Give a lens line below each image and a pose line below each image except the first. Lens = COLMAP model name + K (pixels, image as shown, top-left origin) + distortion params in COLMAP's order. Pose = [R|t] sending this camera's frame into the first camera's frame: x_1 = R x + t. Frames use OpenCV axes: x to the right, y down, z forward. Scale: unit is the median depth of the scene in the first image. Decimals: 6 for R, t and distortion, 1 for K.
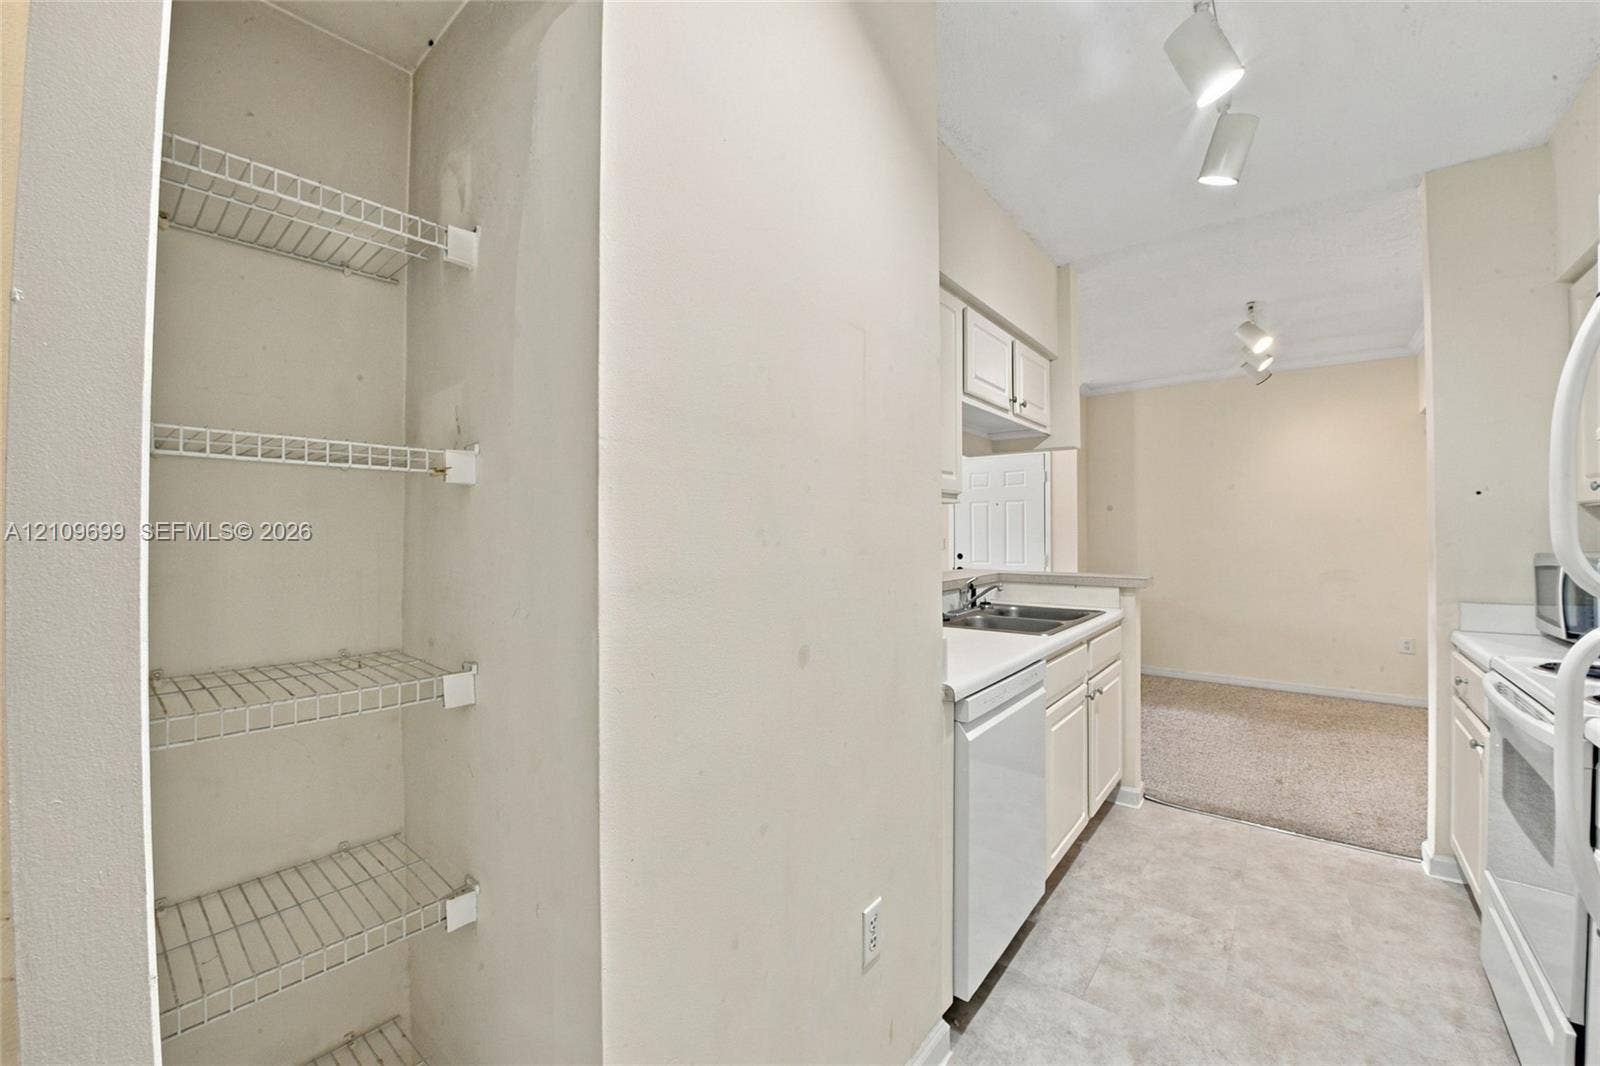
lens RADIAL K [[613.8, 0, 795.0], [0, 613.8, 531.7], [0, 0, 1]] dist [-0.028365, -0.000986]
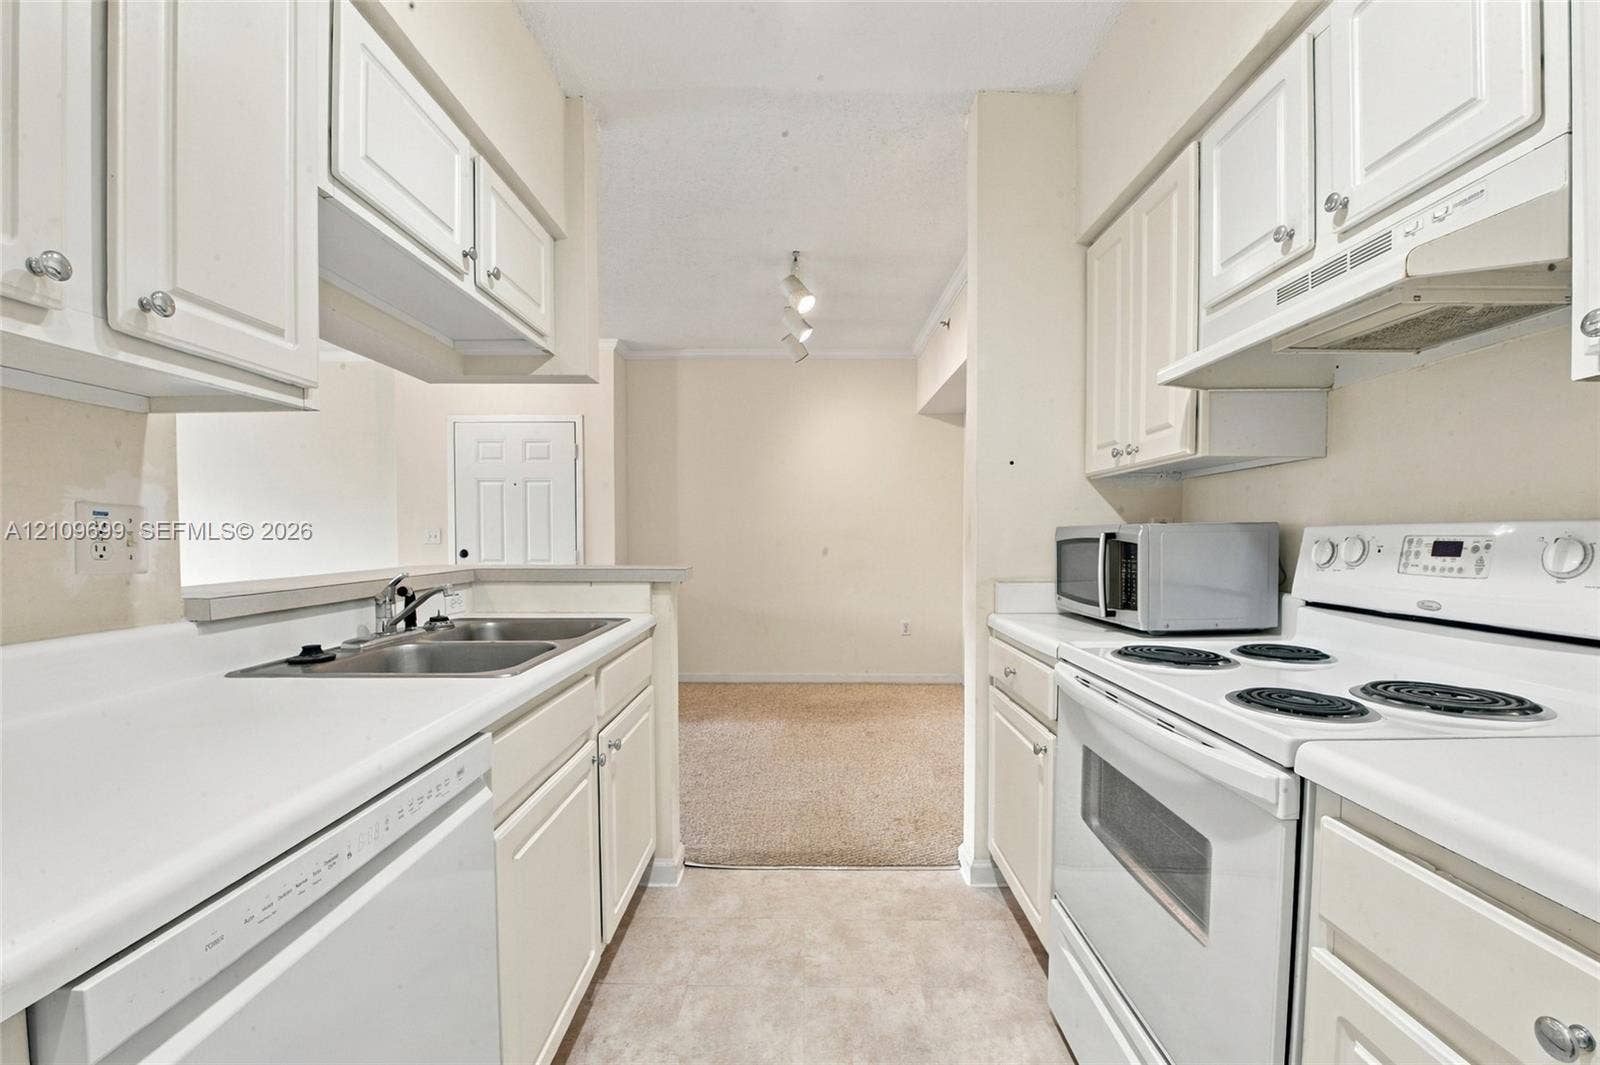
lens RADIAL K [[650.5, 0, 792.9], [0, 650.5, 546.0], [0, 0, 1]] dist [-0.014230, -0.003857]
pose [[0.780383, -0.007052, 0.625262, 0.221973], [-0.004090, 0.999857, 0.016382, 0.041854], [-0.625288, -0.015342, 0.780243, 0.358685]]
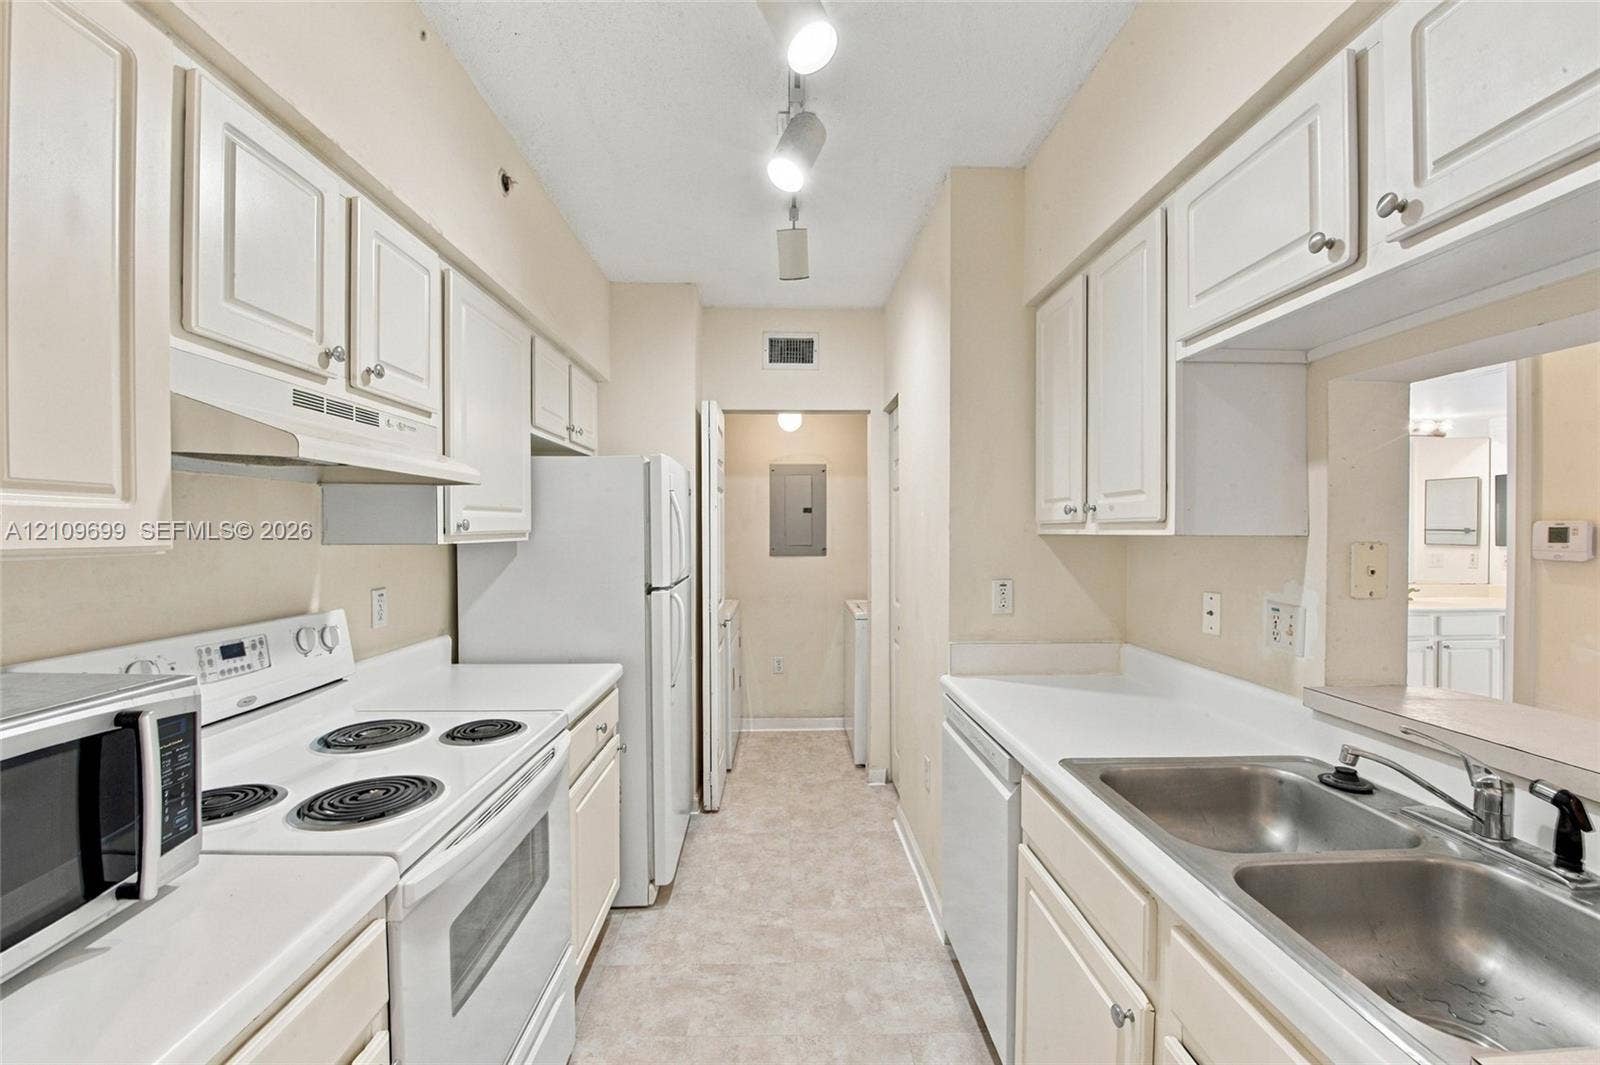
lens RADIAL K [[650.5, 0, 792.5], [0, 650.5, 539.1], [0, 0, 1]] dist [-0.014230, -0.003857]
pose [[-0.756964, 0.014565, -0.653294, 0.897857], [0.007134, 0.999876, 0.014026, -0.049863], [0.653417, 0.005957, -0.756975, 1.147917]]
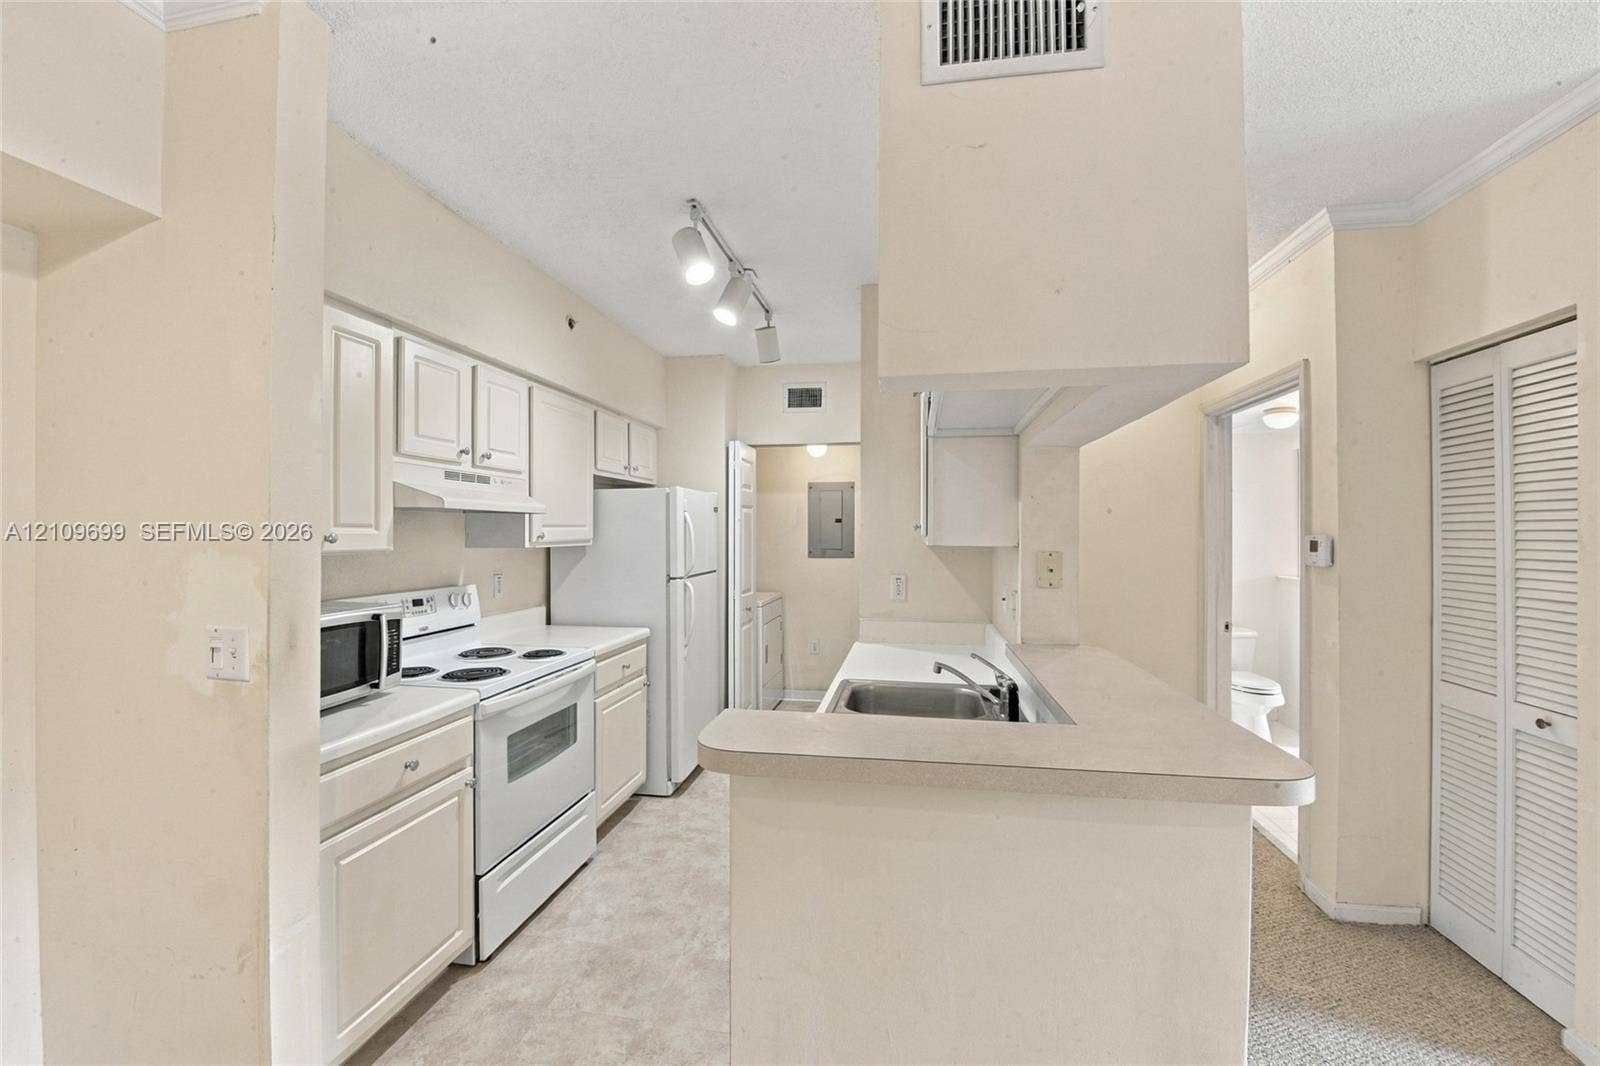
lens RADIAL K [[650.5, 0, 799.9], [0, 650.5, 531.5], [0, 0, 1]] dist [-0.014230, -0.003857]
pose [[-0.870893, 0.003580, -0.491460, 0.878077], [0.005424, 0.999983, -0.002329, -0.061454], [0.491443, -0.004694, -0.870897, 1.663116]]
